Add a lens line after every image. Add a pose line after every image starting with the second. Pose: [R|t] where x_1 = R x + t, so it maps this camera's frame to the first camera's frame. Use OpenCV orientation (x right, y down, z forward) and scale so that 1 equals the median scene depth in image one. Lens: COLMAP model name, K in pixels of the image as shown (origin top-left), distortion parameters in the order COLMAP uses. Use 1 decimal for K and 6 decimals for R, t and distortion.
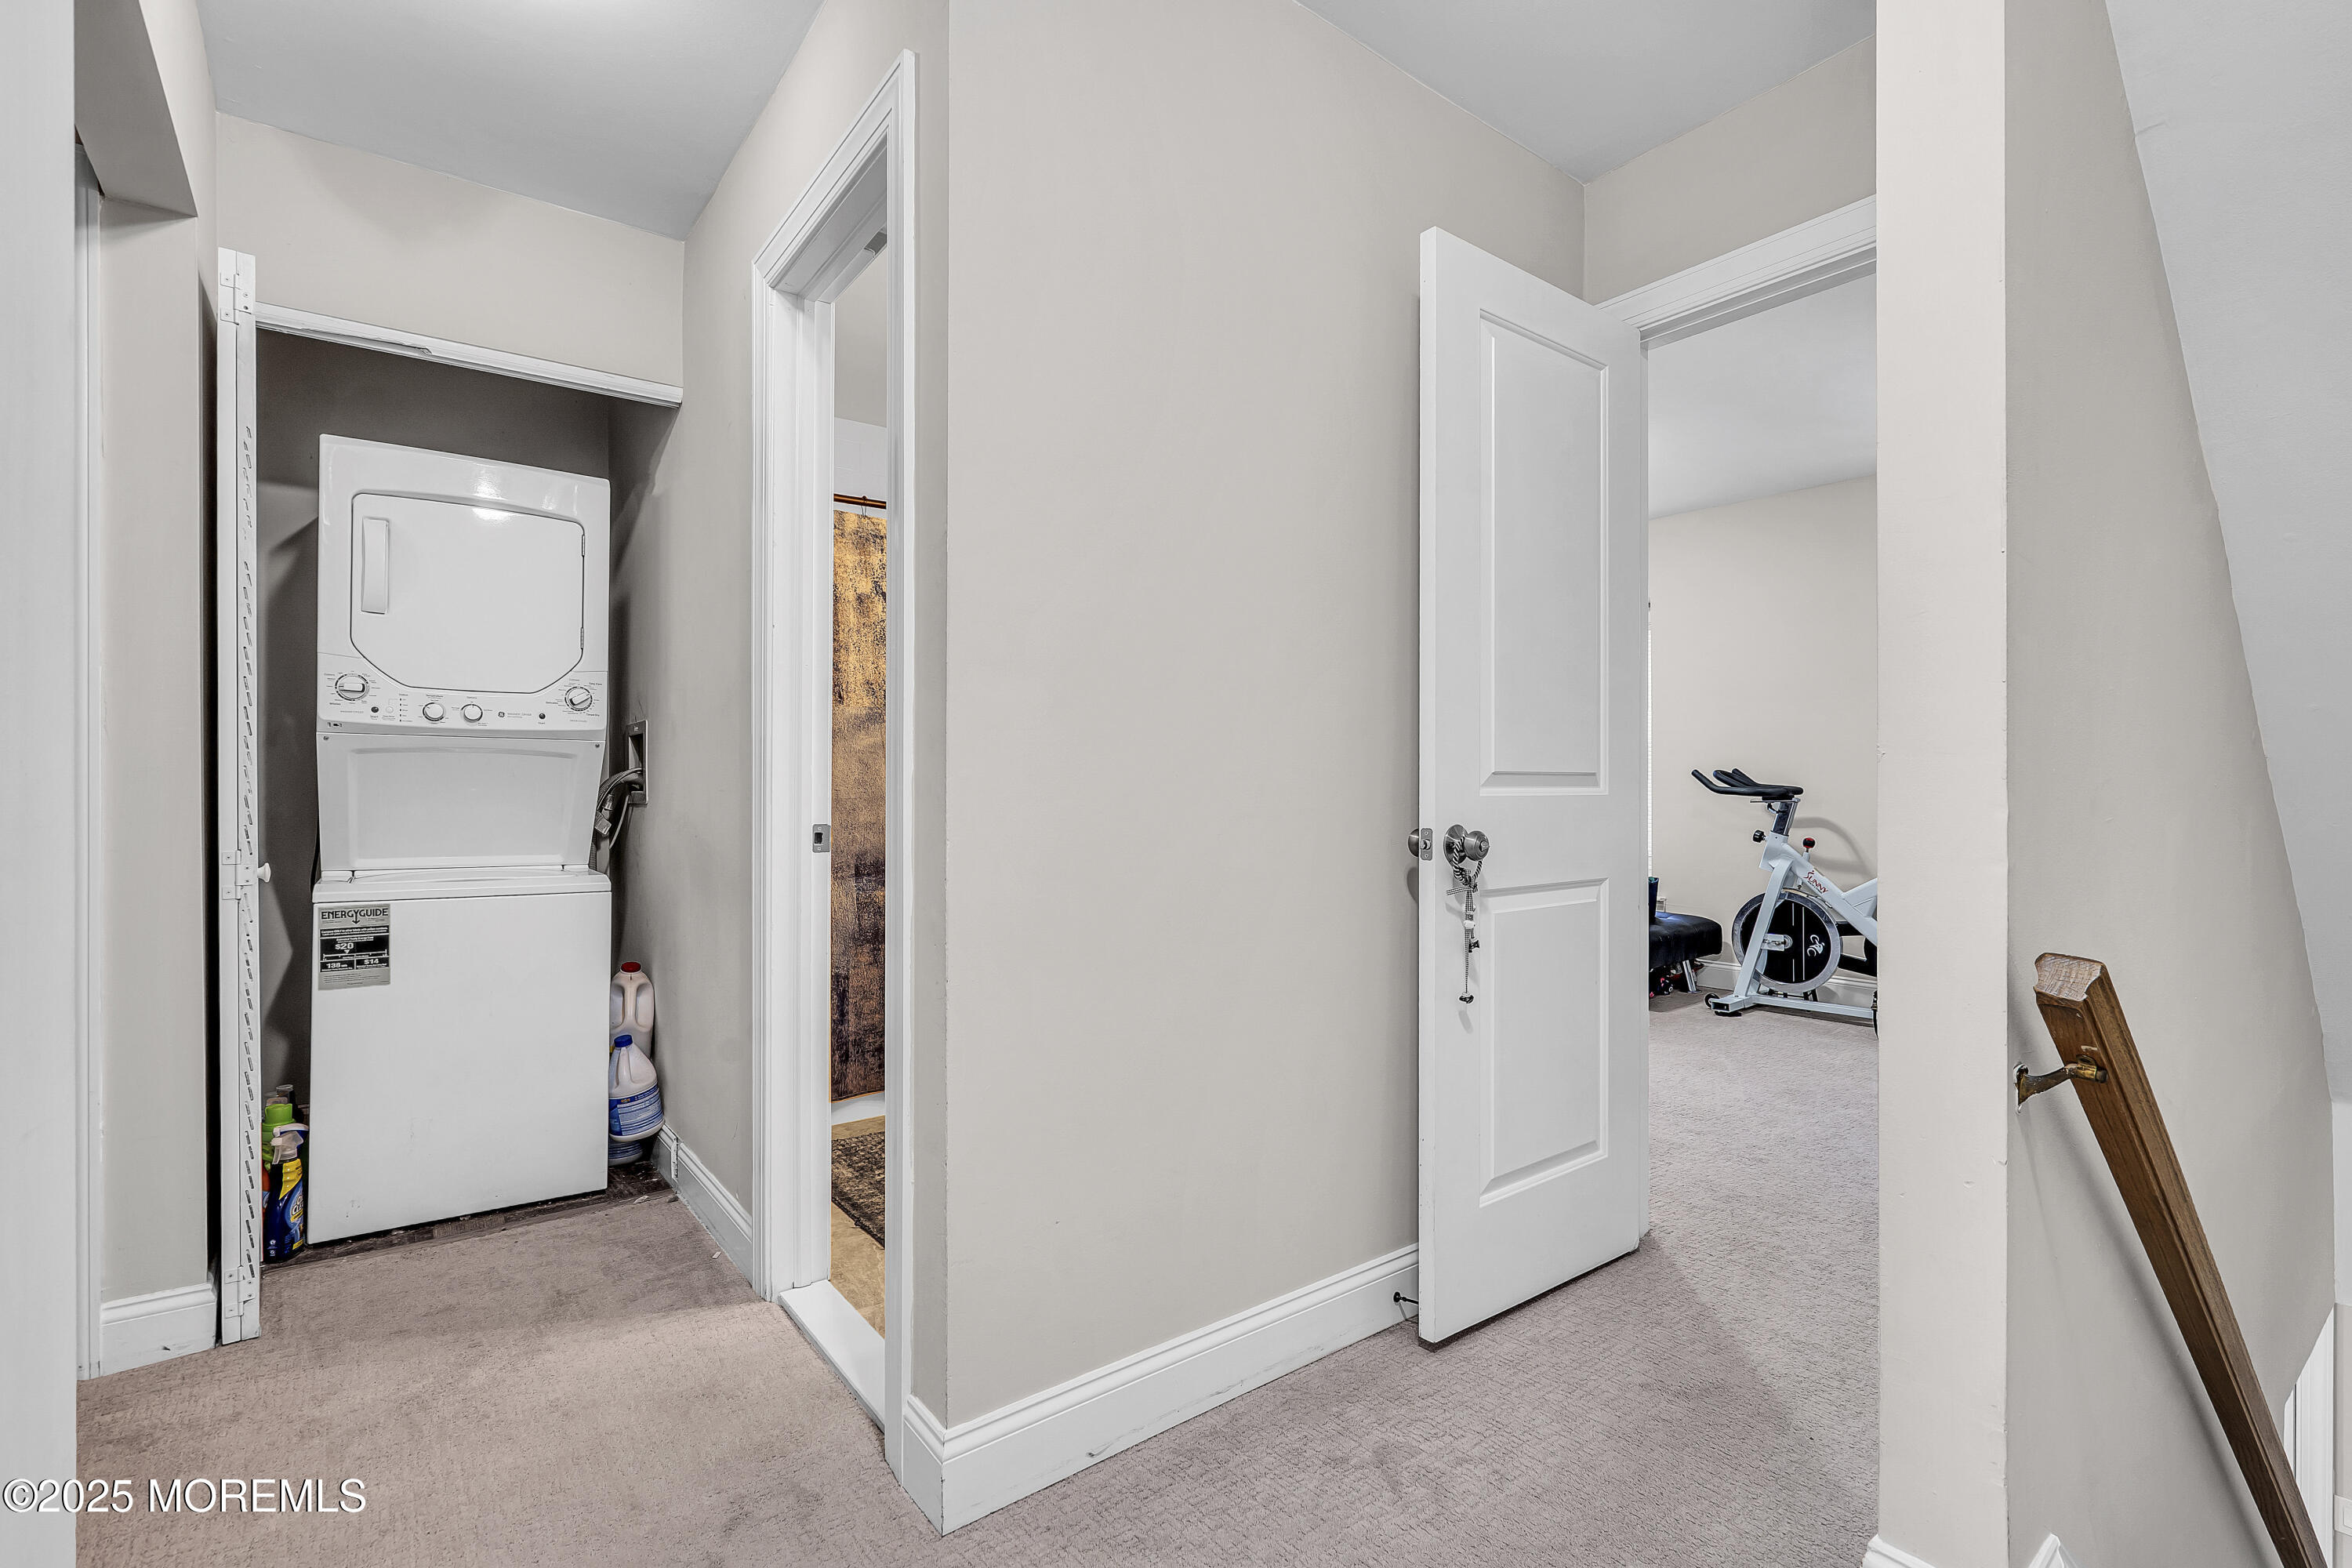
lens RADIAL K [[1076.9, 0, 1174.8], [0, 1076.9, 790.7], [0, 0, 1]] dist [0.003268, 0.001236]
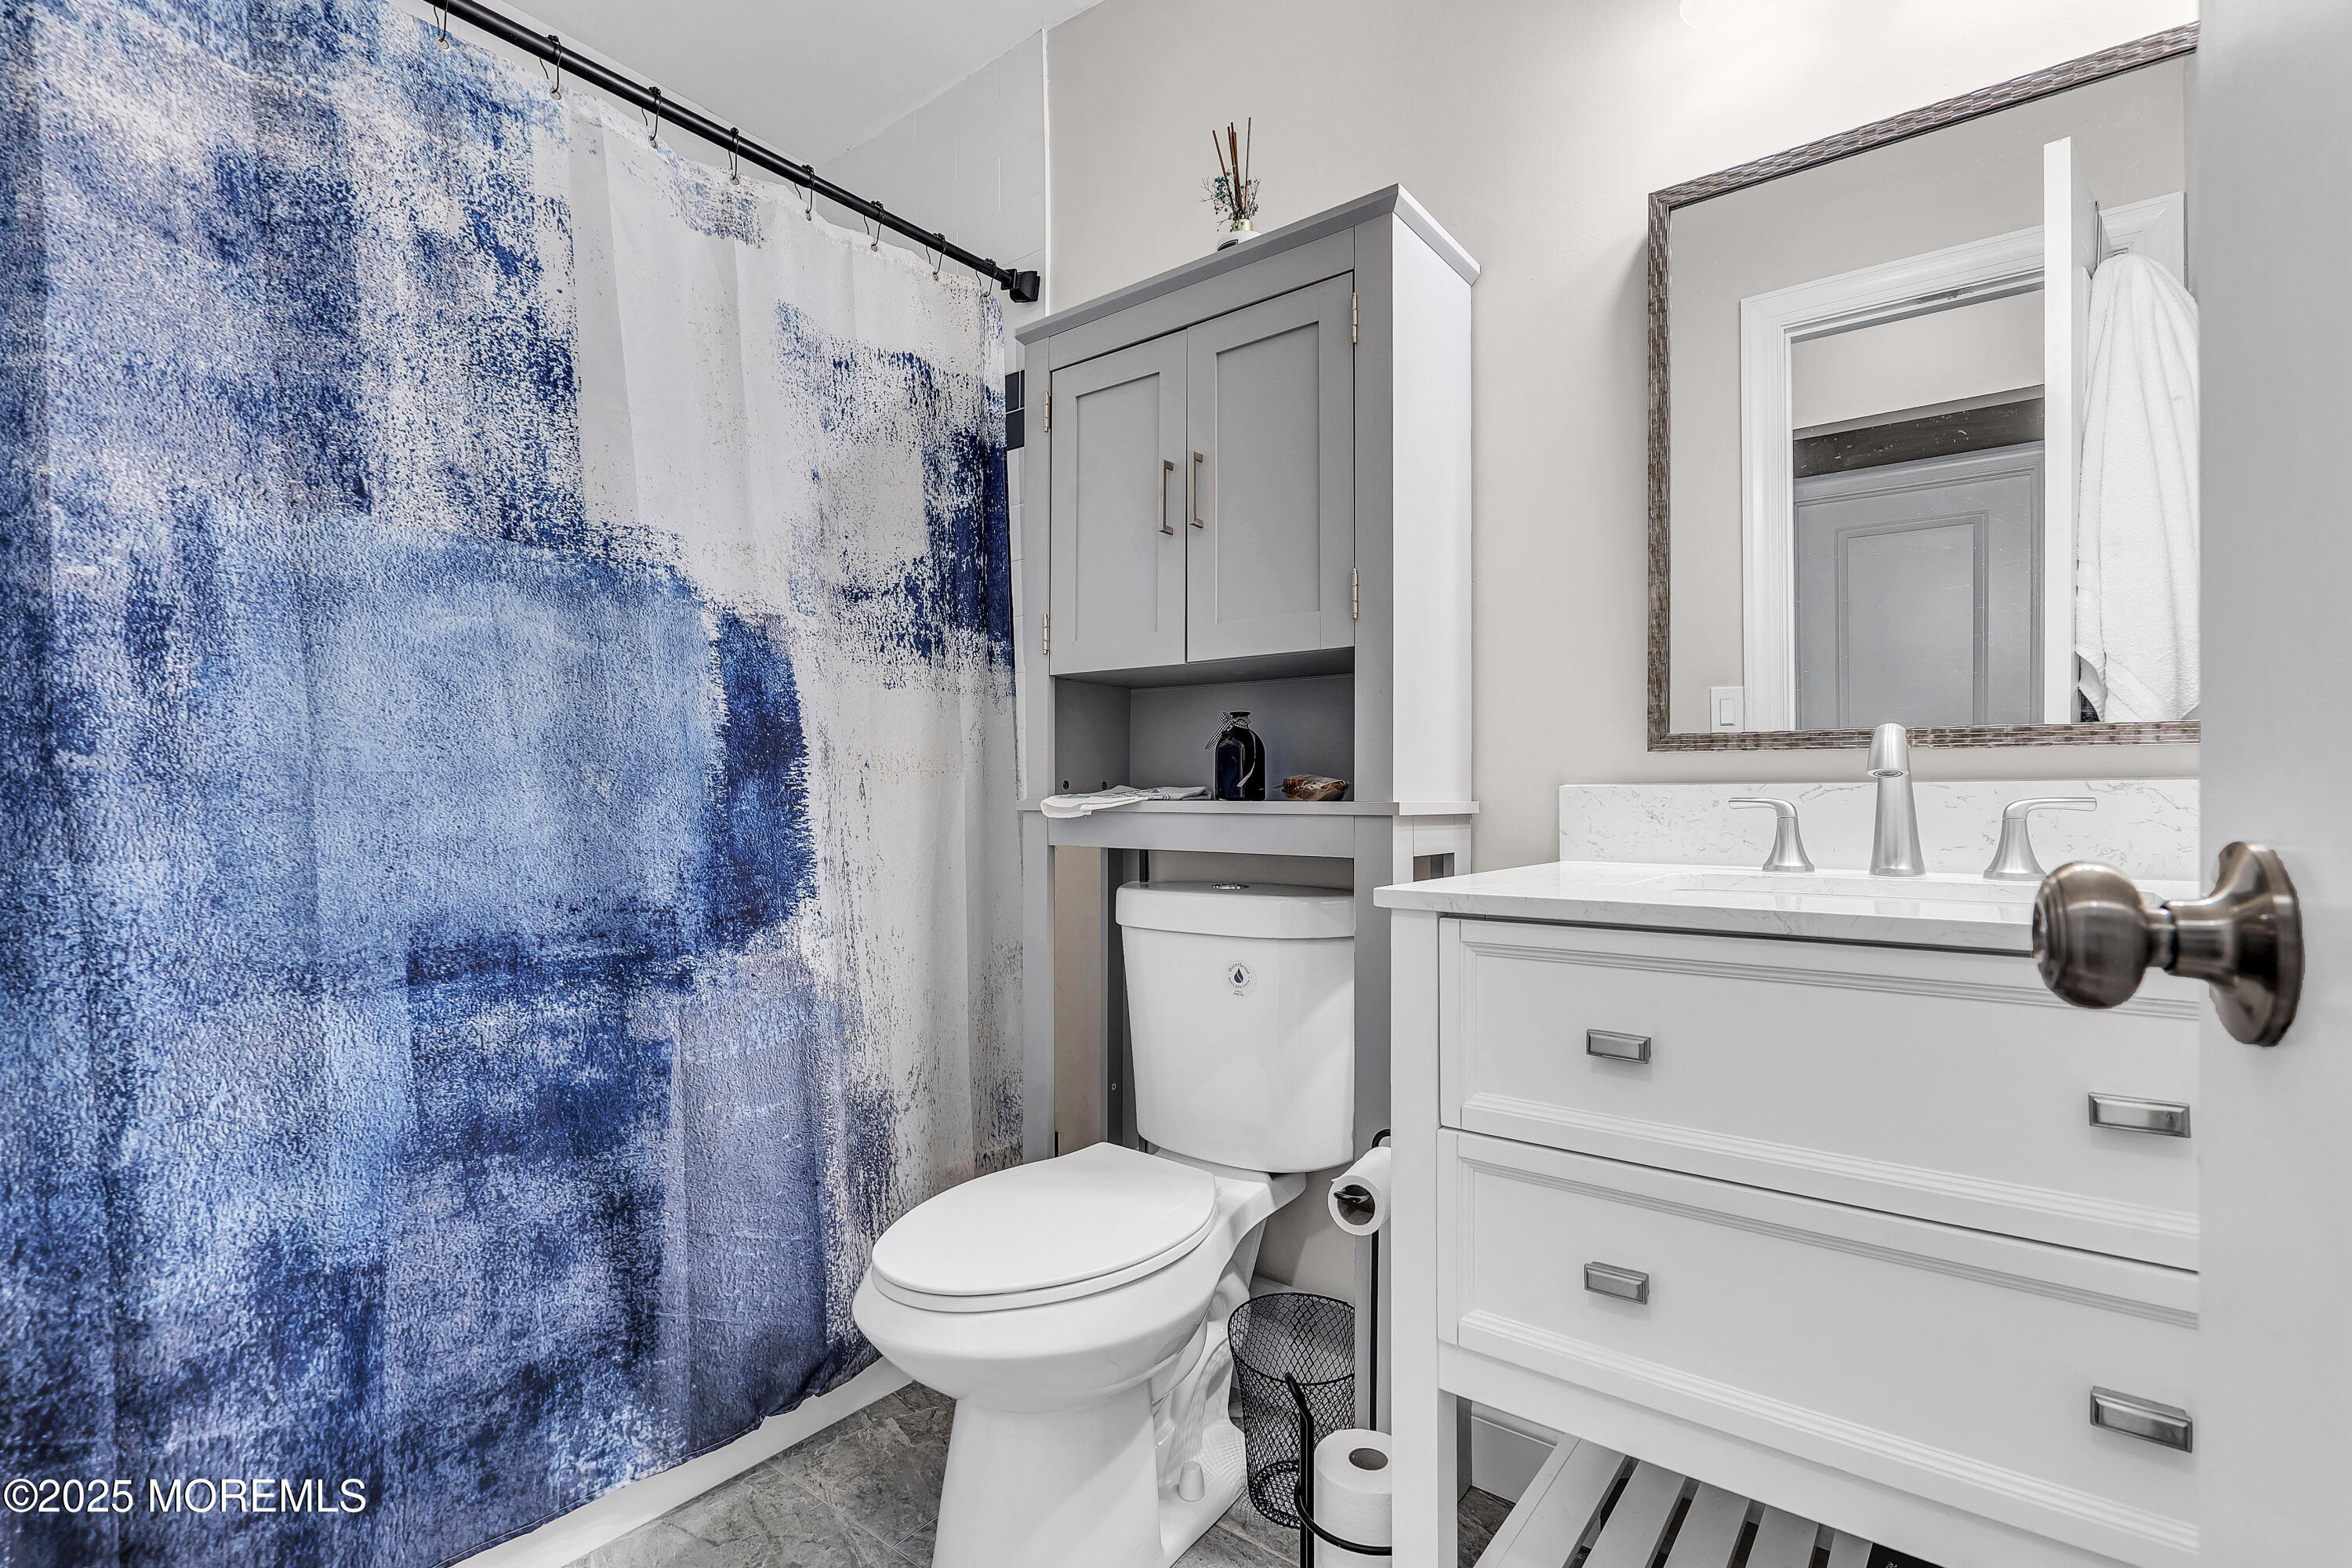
lens RADIAL K [[1075.6, 0, 1176.3], [0, 1075.6, 788.0], [0, 0, 1]] dist [0.001151, 0.000126]
pose [[0.966512, 0.001423, 0.256619, -0.137244], [-0.001221, 0.999999, -0.000949, 0.012374], [-0.256620, 0.000604, 0.966512, 0.577202]]
